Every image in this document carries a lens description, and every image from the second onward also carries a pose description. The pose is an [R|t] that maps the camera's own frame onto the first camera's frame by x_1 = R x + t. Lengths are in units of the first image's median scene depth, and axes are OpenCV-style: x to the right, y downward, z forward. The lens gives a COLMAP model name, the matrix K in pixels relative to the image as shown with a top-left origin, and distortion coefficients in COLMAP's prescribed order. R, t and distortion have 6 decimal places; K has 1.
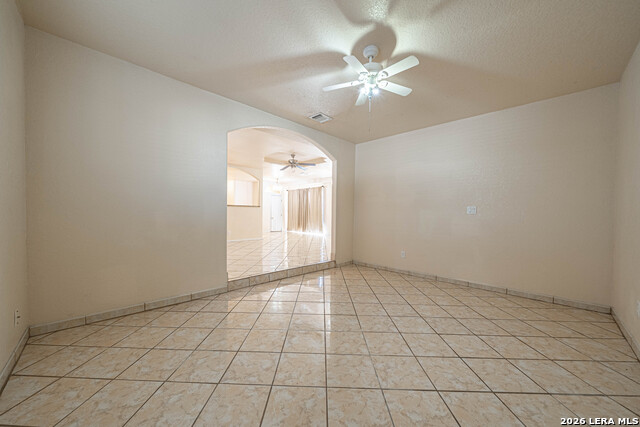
lens RADIAL K [[224.9, 0, 318.3], [0, 224.9, 212.3], [0, 0, 1]] dist [-0.007786, -0.000139]
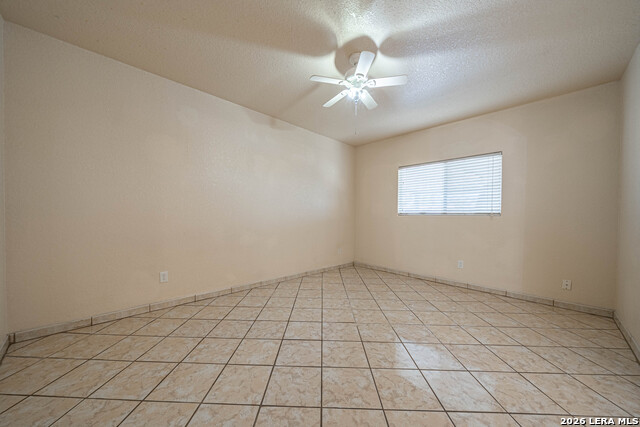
lens RADIAL K [[224.9, 0, 320.0], [0, 224.9, 214.7], [0, 0, 1]] dist [-0.007786, -0.000139]
pose [[-0.999574, -0.027958, -0.008320, 0.379365], [-0.027841, 0.999516, -0.013910, 0.021701], [0.008705, -0.013672, -0.999869, 2.018760]]
